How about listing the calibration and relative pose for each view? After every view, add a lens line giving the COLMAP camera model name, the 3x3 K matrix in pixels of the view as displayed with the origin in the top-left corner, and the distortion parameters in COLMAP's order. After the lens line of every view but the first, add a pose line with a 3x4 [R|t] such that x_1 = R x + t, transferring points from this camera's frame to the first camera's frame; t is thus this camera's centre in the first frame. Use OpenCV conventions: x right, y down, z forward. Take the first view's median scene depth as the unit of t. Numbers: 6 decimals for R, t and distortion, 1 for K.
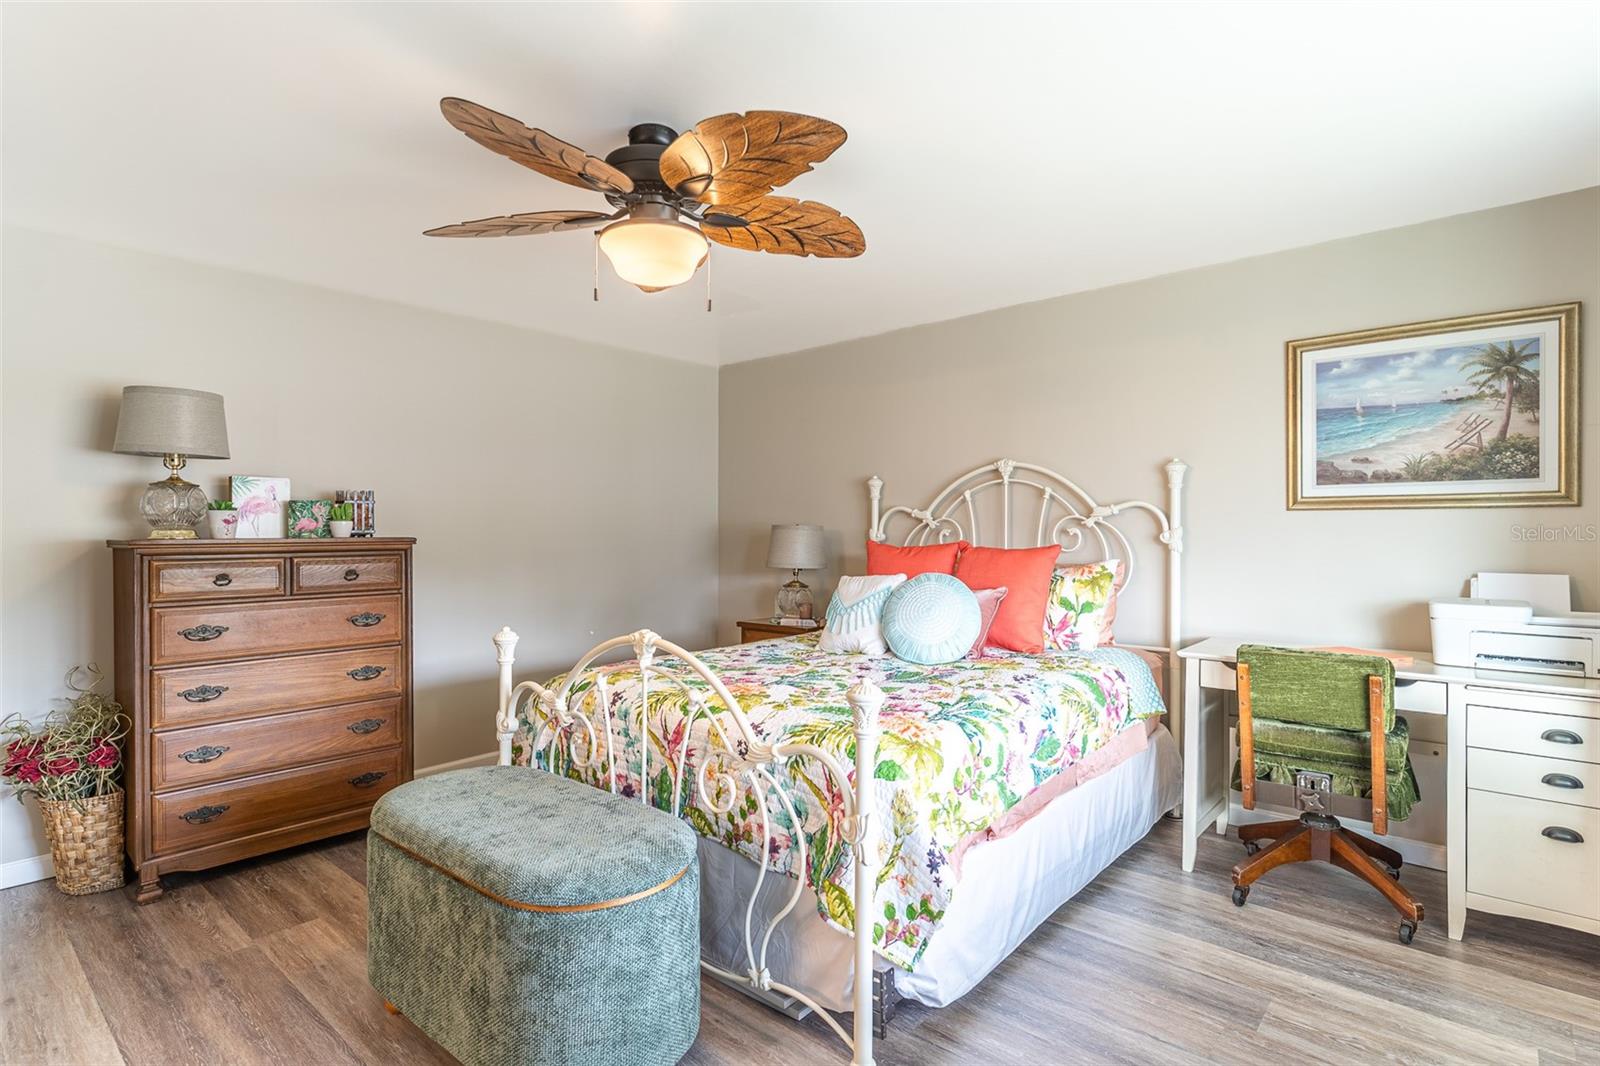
lens RADIAL K [[821.8, 0, 804.2], [0, 821.8, 528.4], [0, 0, 1]] dist [-0.002812, -0.000166]
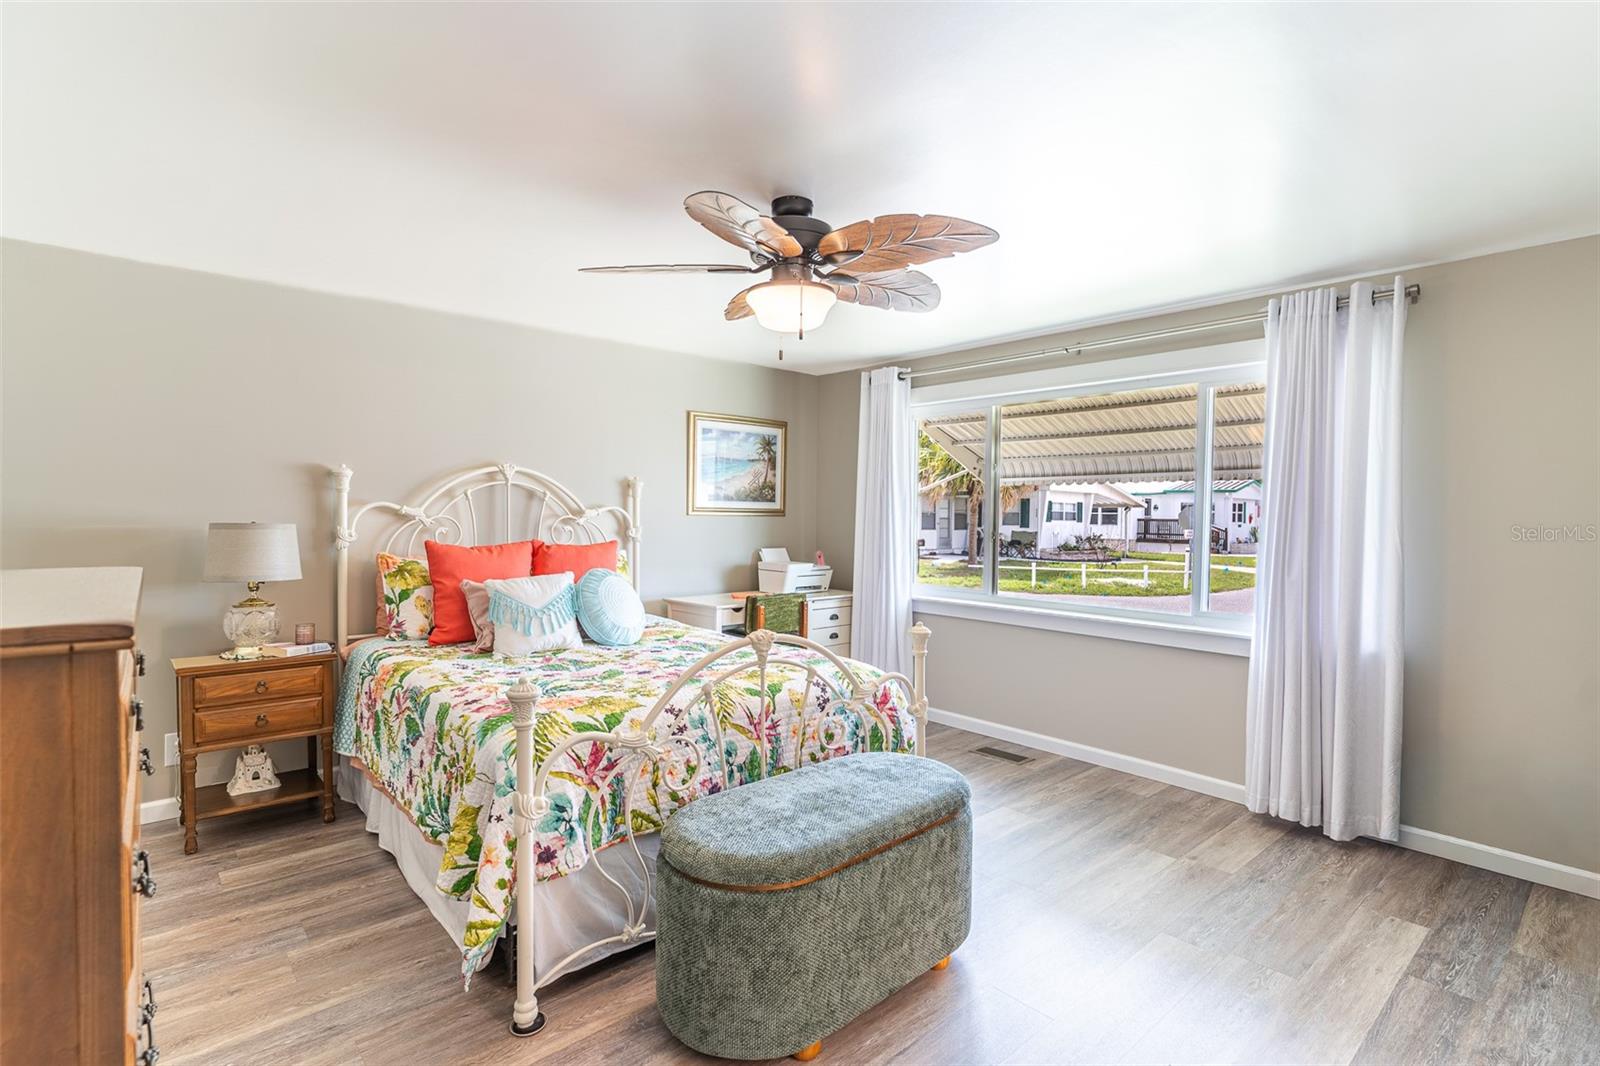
lens RADIAL K [[761.0, 0, 804.6], [0, 761.0, 535.1], [0, 0, 1]] dist [0.000897, 0.000031]
pose [[0.119332, -0.023509, 0.992576, -0.994981], [-0.015332, 0.999557, 0.025517, -0.027827], [-0.992736, -0.018263, 0.118918, 0.668369]]
